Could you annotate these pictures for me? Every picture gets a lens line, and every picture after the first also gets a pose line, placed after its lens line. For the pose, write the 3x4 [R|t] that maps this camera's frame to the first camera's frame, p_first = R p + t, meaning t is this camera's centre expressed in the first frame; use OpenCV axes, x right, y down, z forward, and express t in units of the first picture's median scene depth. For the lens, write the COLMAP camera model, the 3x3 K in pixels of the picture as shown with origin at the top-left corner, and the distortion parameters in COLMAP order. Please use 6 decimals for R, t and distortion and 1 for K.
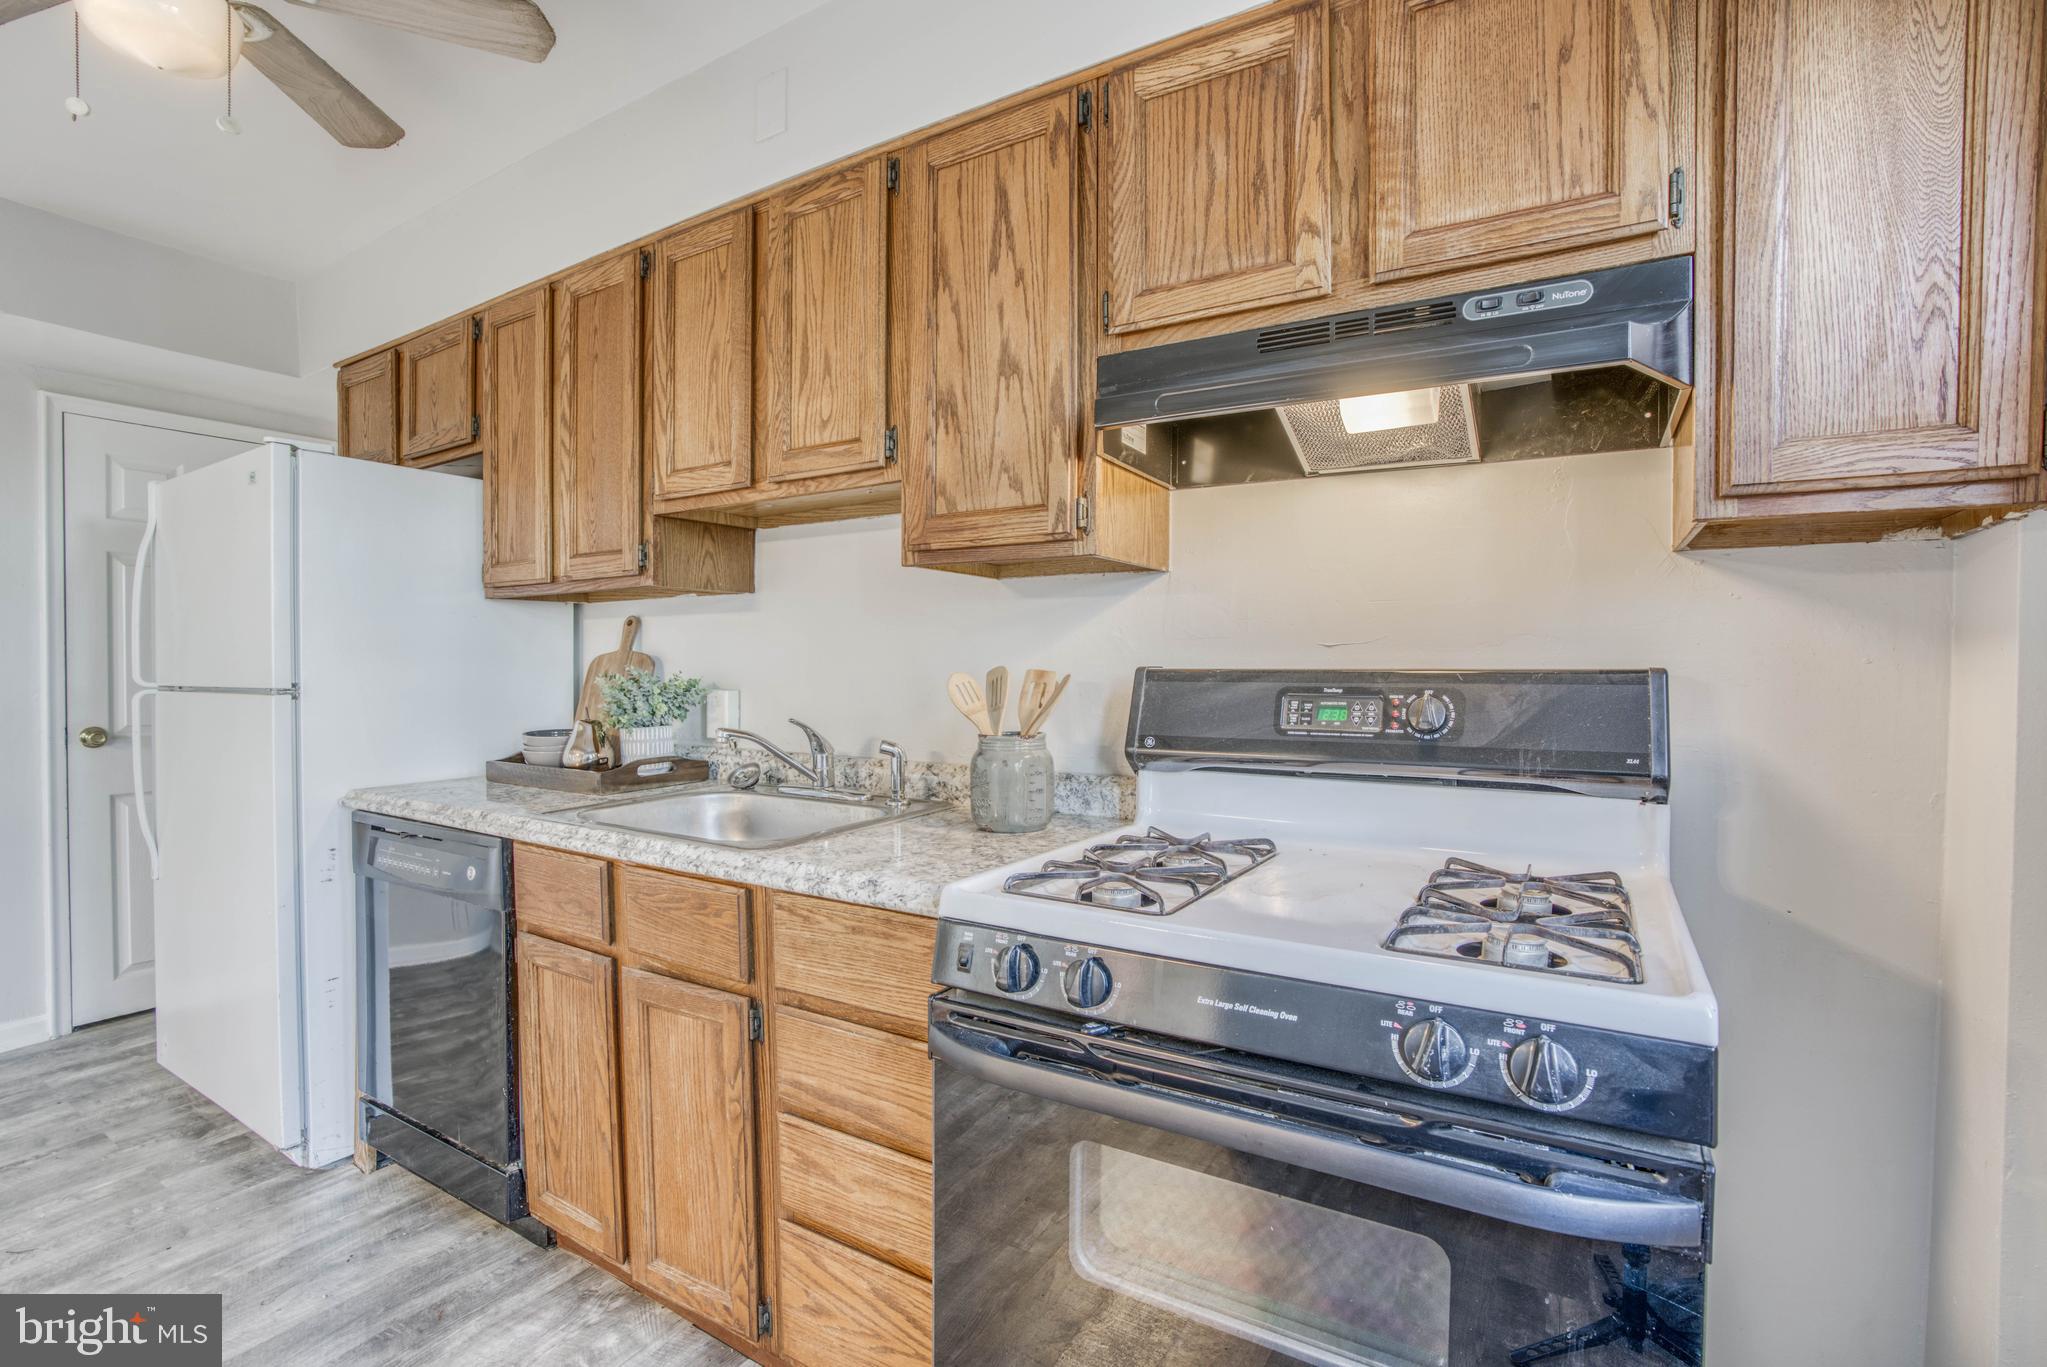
lens RADIAL K [[933.3, 0, 1007.5], [0, 933.3, 684.0], [0, 0, 1]] dist [-0.059786, 0.020062]
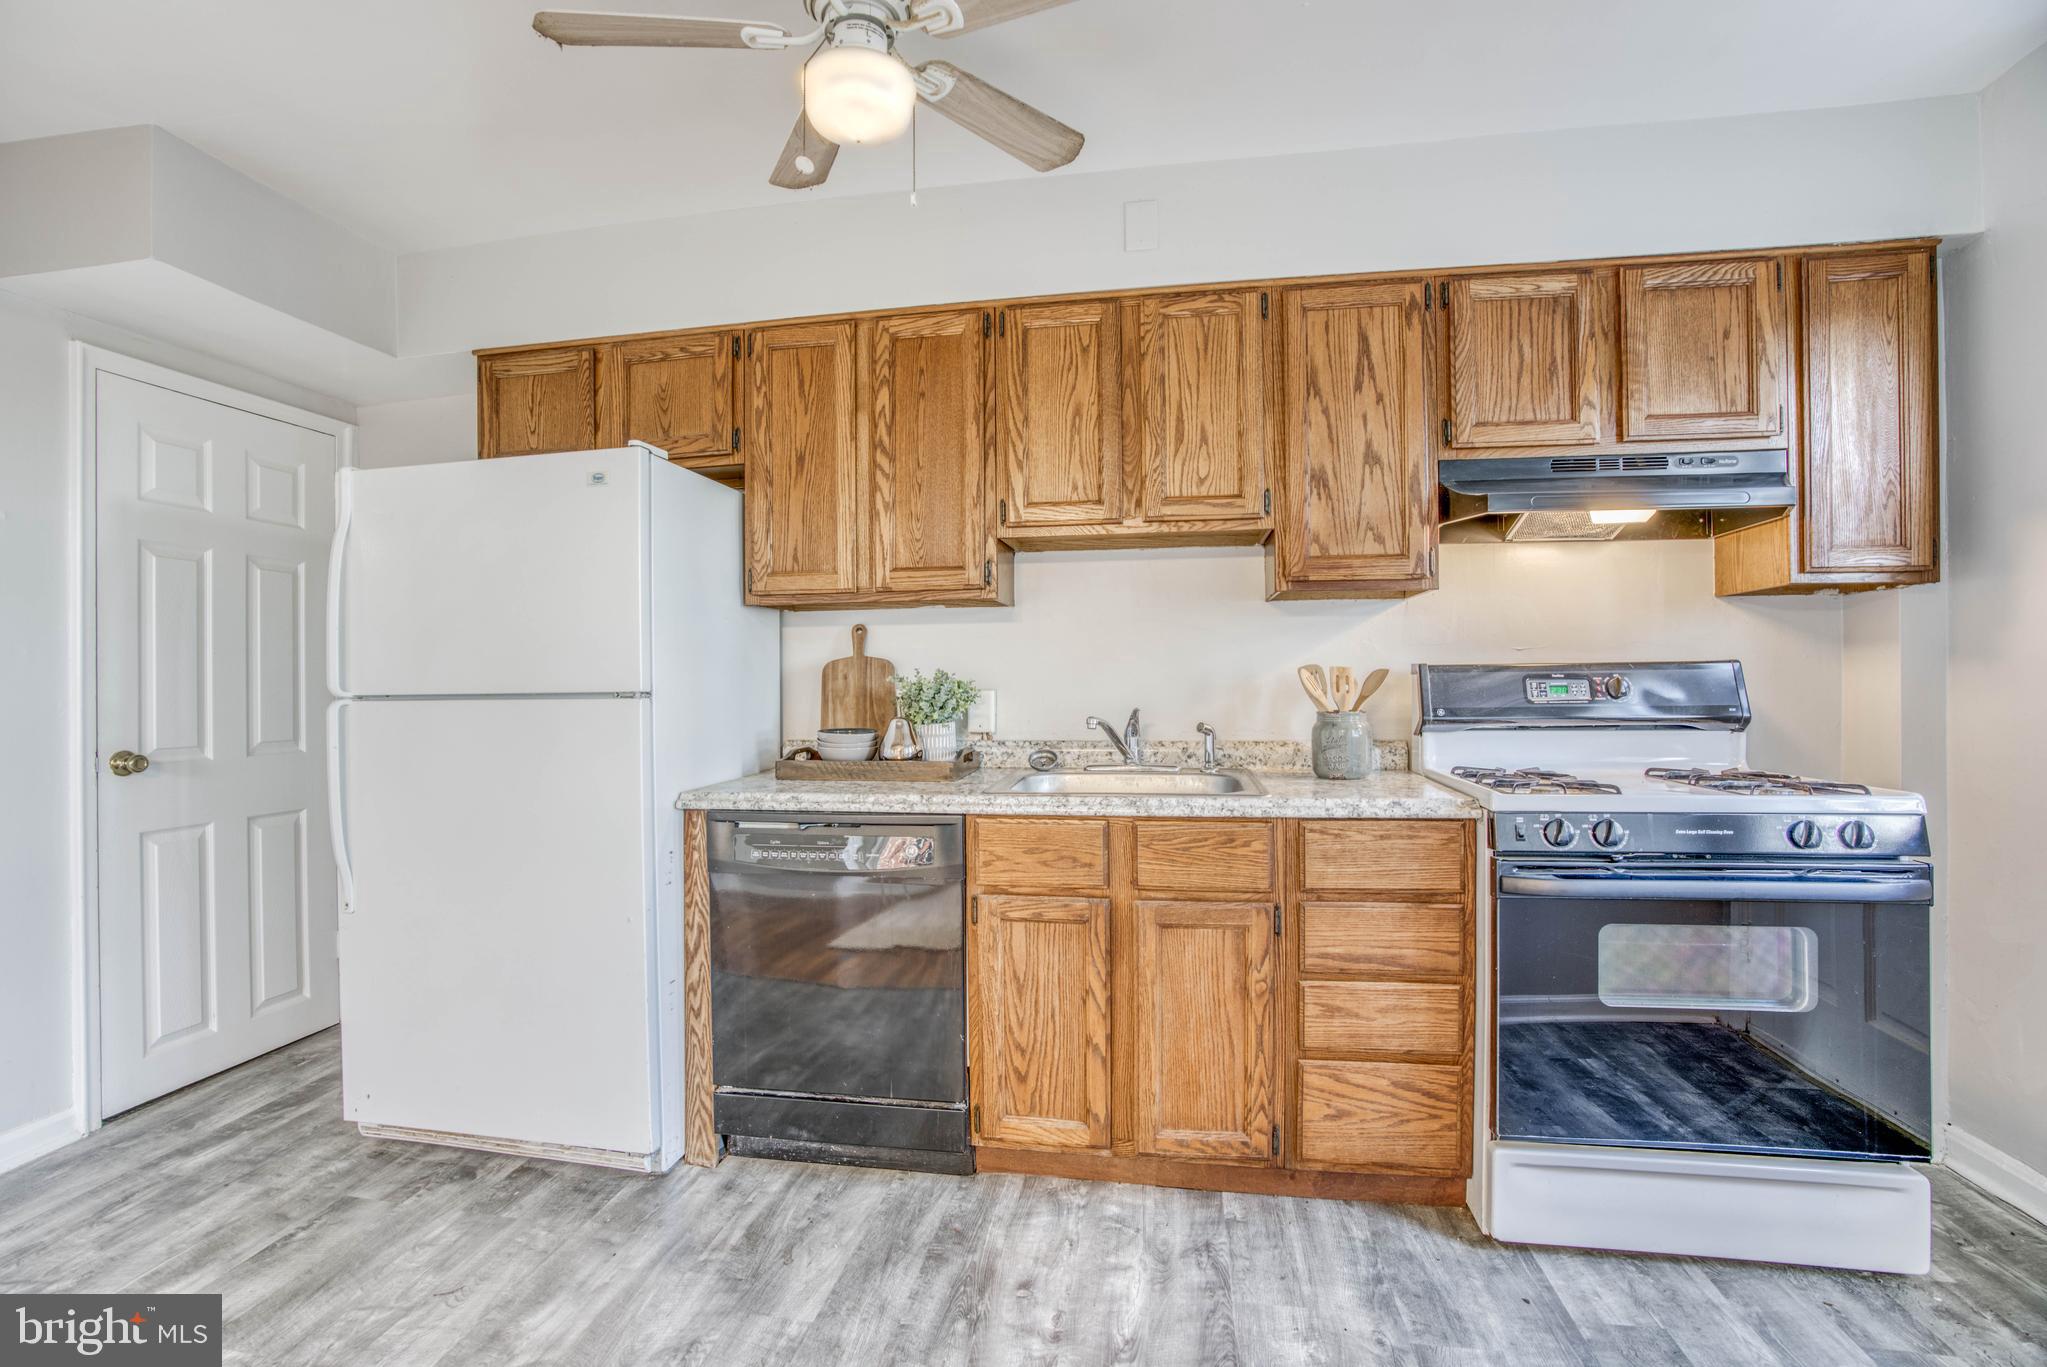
lens RADIAL K [[933.3, 0, 1002.3], [0, 933.3, 683.9], [0, 0, 1]] dist [-0.059786, 0.020062]
pose [[0.928049, -0.010963, 0.372296, -1.090123], [0.017906, 0.999724, -0.015197, 0.026131], [-0.372026, 0.020770, 0.927990, -0.128404]]
